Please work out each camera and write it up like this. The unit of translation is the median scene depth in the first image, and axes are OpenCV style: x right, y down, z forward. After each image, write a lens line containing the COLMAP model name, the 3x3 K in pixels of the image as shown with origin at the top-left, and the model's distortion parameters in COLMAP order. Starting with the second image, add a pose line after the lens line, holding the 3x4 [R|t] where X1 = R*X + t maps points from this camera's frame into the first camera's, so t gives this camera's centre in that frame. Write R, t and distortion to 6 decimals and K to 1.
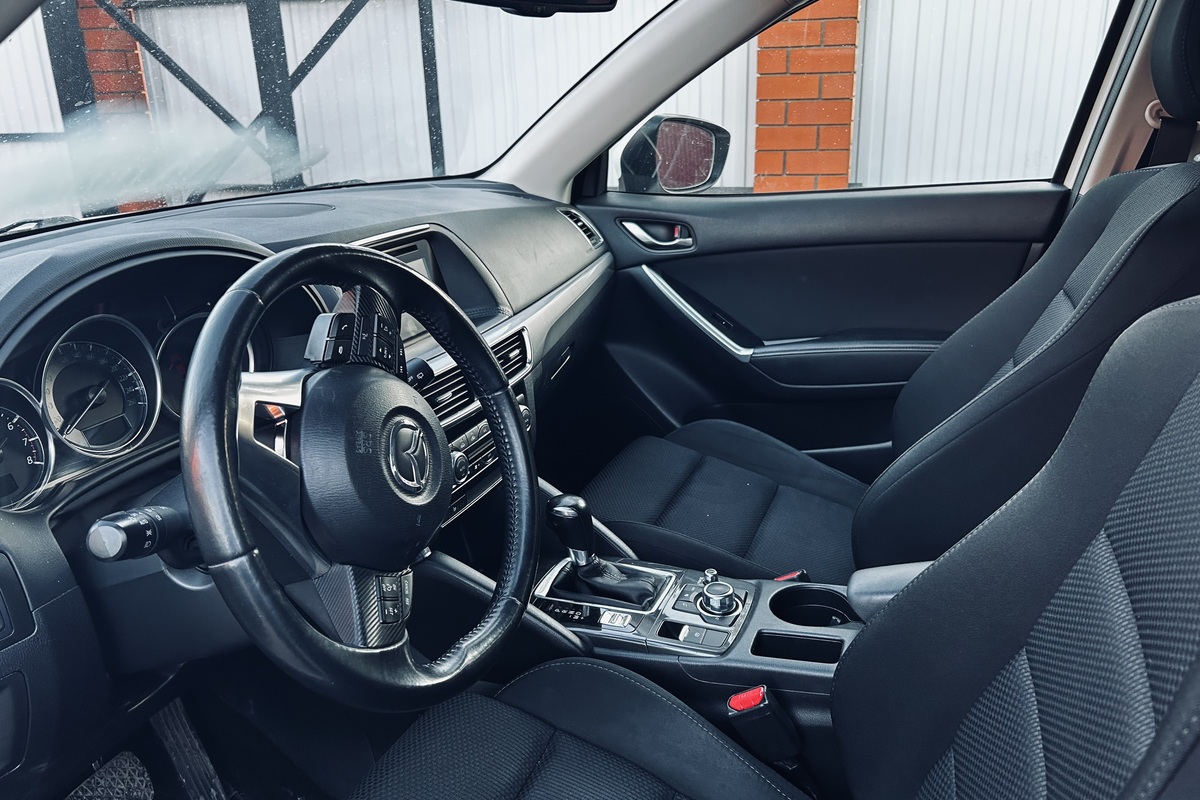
lens RADIAL K [[903.3, 0, 600.0], [0, 903.3, 393.4], [0, 0, 1]] dist [0.090370, -0.109882]
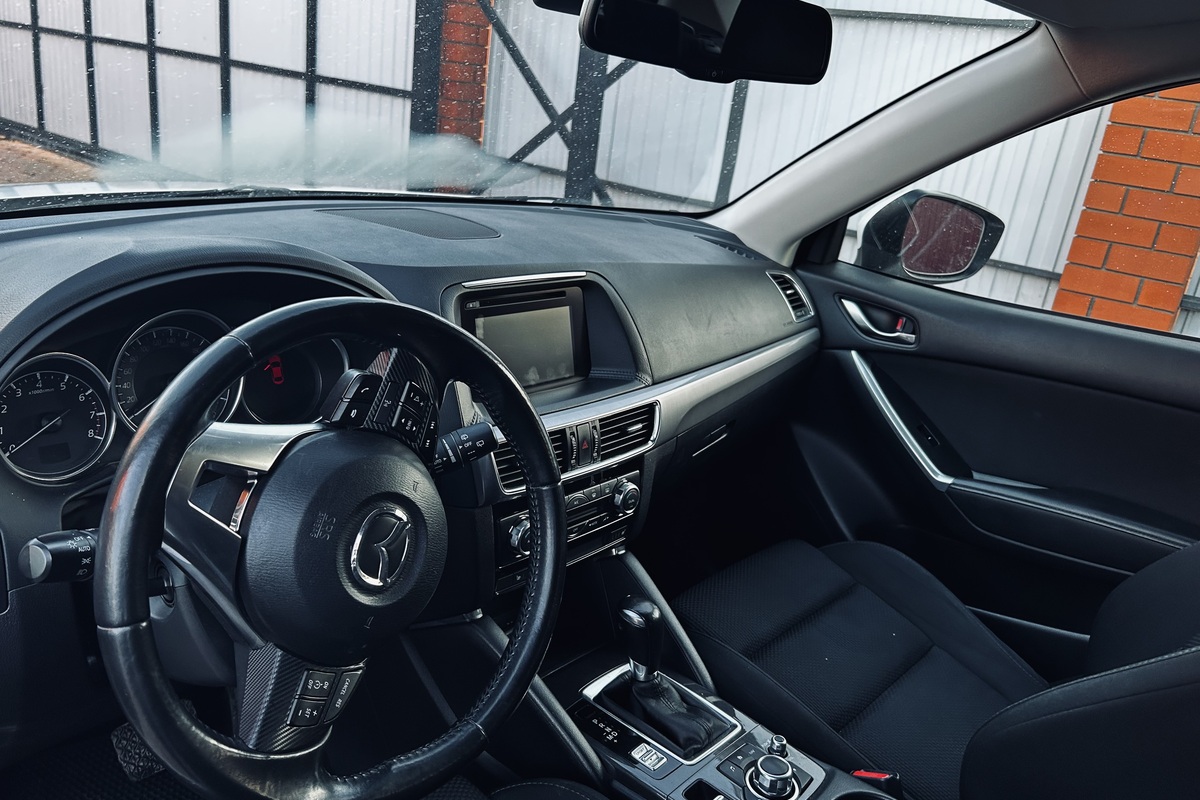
lens RADIAL K [[903.3, 0, 600.0], [0, 903.3, 393.4], [0, 0, 1]] dist [0.090370, -0.109882]
pose [[0.923707, 0.254216, -0.286599, 0.108016], [-0.256023, 0.966147, 0.031822, -0.084423], [0.284986, 0.043982, 0.957522, 0.098275]]
